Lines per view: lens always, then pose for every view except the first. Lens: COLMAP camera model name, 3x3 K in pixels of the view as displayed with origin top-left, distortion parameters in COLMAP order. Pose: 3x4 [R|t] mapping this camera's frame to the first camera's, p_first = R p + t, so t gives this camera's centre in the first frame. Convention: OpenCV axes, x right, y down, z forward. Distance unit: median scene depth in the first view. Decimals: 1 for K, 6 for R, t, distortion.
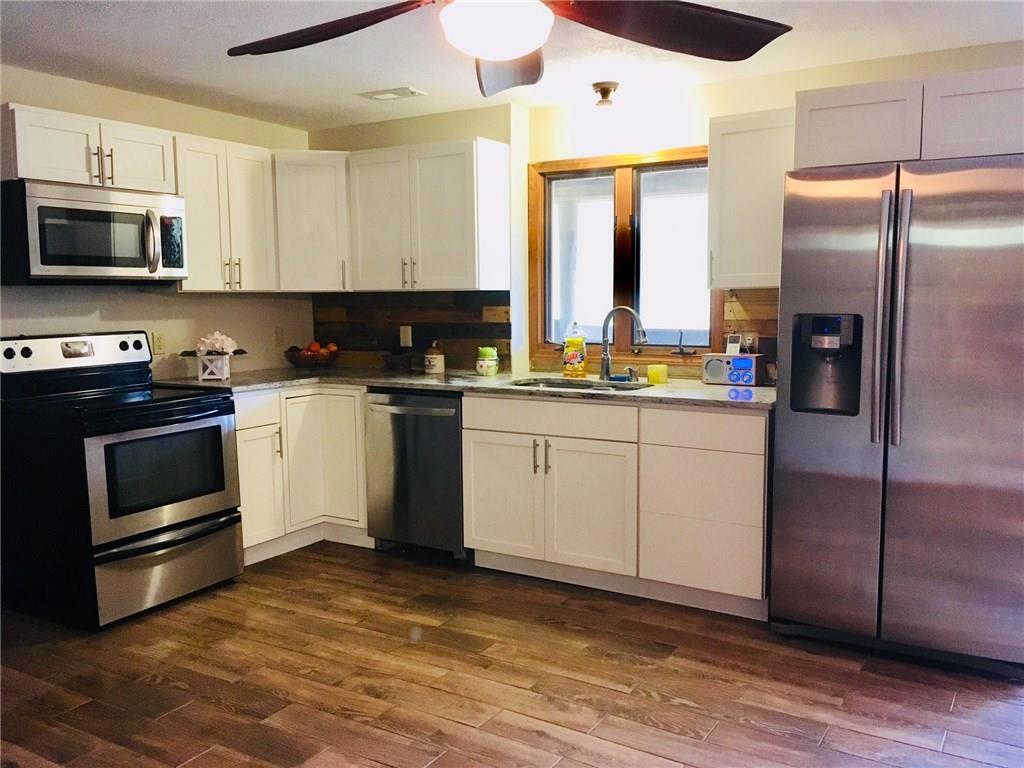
lens RADIAL K [[867.8, 0, 512.7], [0, 867.8, 380.3], [0, 0, 1]] dist [0.078161, -0.117007]
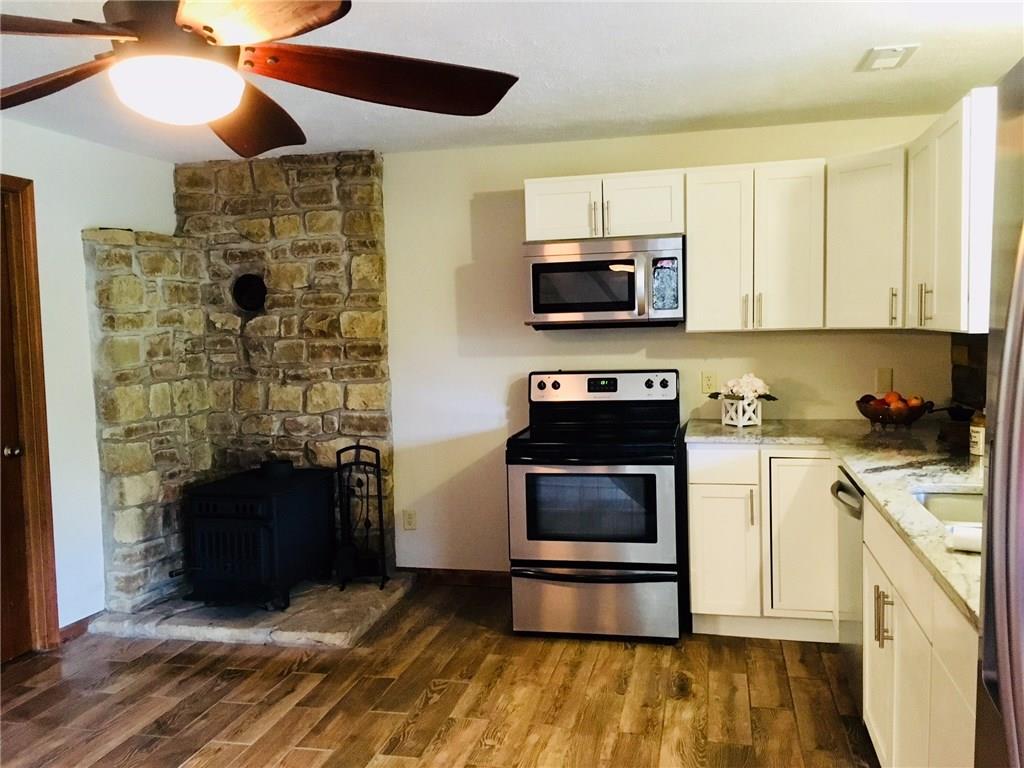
lens RADIAL K [[867.8, 0, 512.7], [0, 867.8, 380.3], [0, 0, 1]] dist [0.078161, -0.117007]
pose [[0.324598, 0.068004, -0.943404, 0.532424], [-0.069599, 0.996425, 0.047879, -0.090707], [0.943288, 0.050119, 0.328170, 0.563348]]
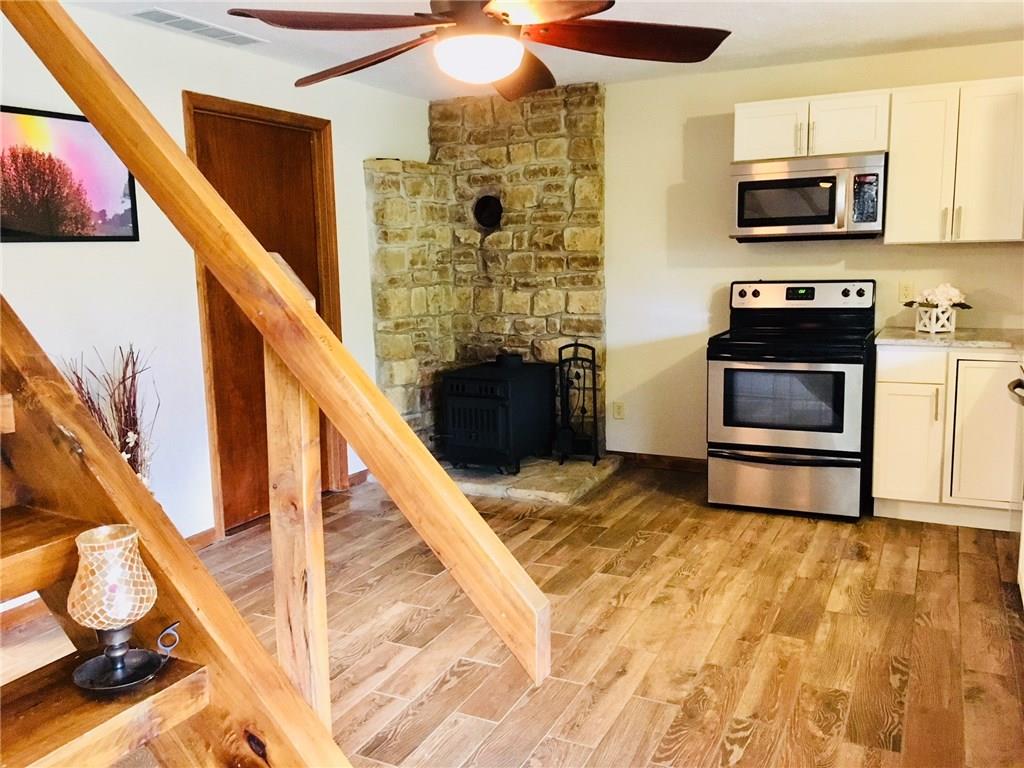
lens RADIAL K [[867.8, 0, 512.7], [0, 867.8, 380.3], [0, 0, 1]] dist [0.078161, -0.117007]
pose [[0.101702, 0.157229, -0.982311, 0.710341], [-0.075025, 0.985832, 0.150025, -0.072512], [0.991982, 0.058440, 0.112057, 0.504436]]
